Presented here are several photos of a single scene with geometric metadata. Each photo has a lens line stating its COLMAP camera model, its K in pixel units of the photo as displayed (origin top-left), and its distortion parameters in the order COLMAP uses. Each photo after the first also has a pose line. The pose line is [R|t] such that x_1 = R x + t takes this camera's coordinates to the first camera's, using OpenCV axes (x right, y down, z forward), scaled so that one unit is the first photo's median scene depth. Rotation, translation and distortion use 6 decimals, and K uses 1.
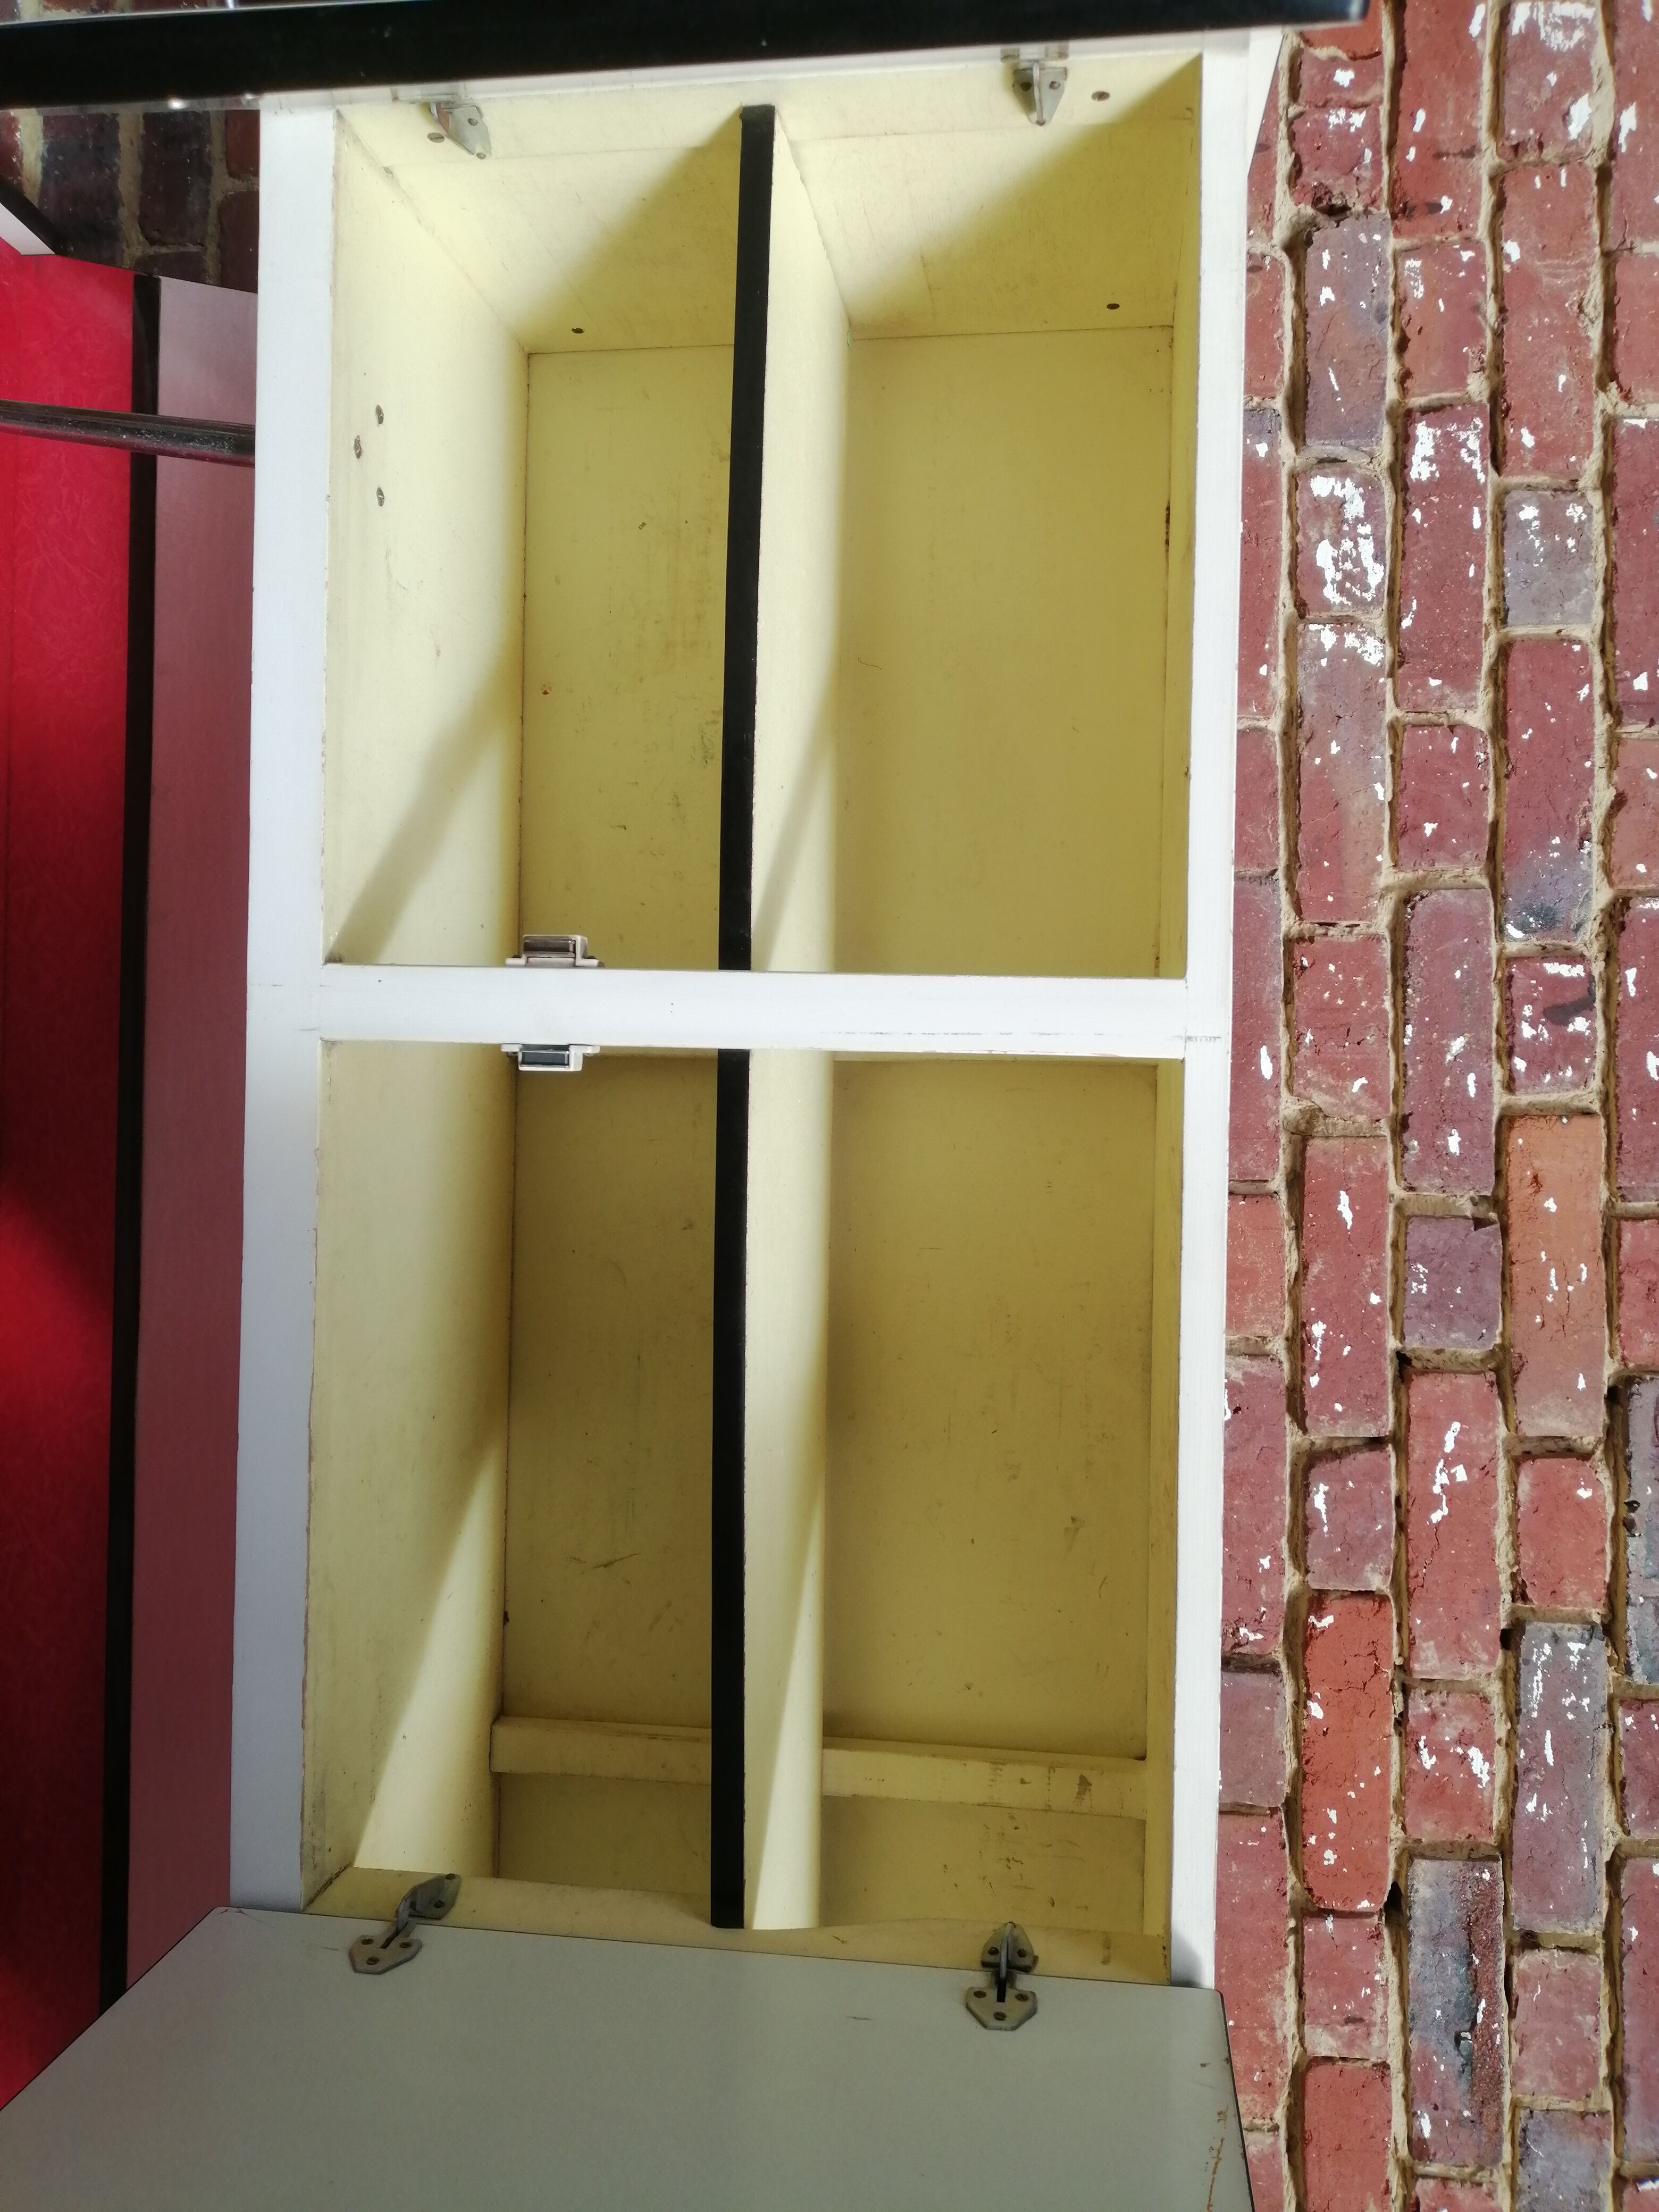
lens RADIAL K [[1713.7, 0, 785.9], [0, 1713.7, 1139.5], [0, 0, 1]] dist [0.016030, -0.019561]
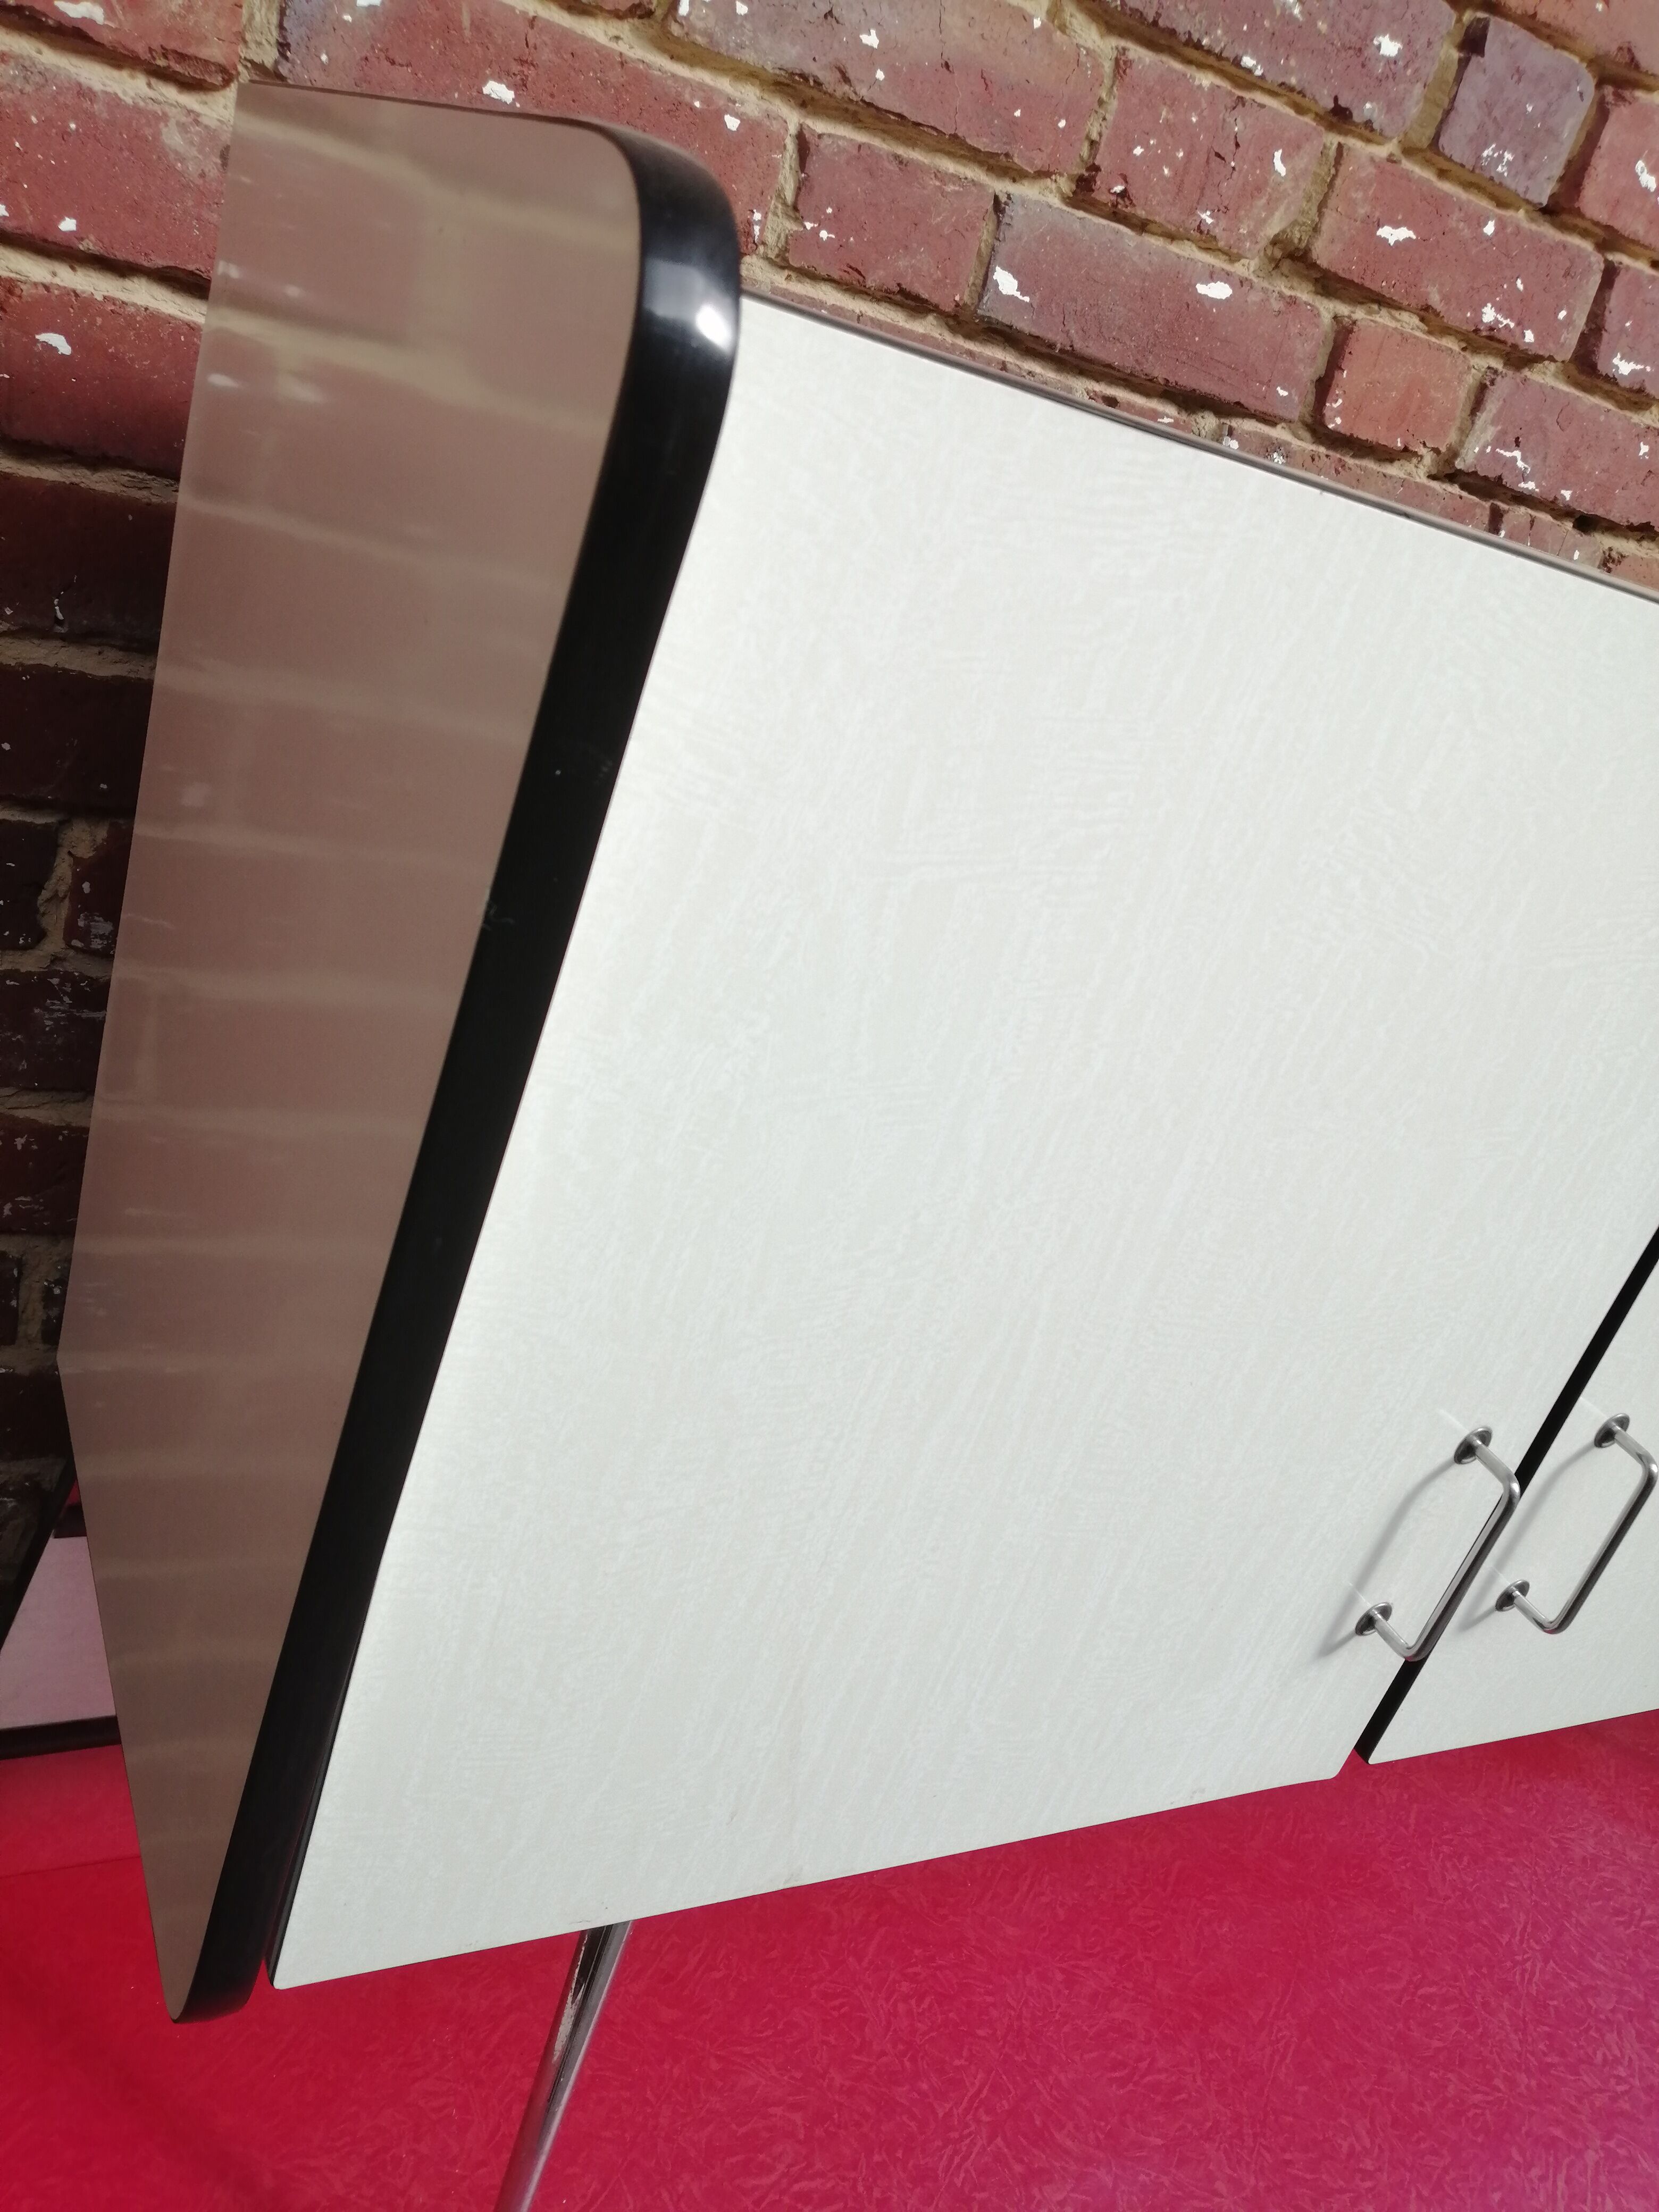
lens RADIAL K [[1713.7, 0, 835.4], [0, 1713.7, 1113.1], [0, 0, 1]] dist [0.016030, -0.019561]
pose [[0.210694, -0.928893, -0.304574, 0.146349], [0.859556, 0.027647, 0.510293, -0.545257], [-0.465587, -0.369314, 0.804261, 0.366883]]
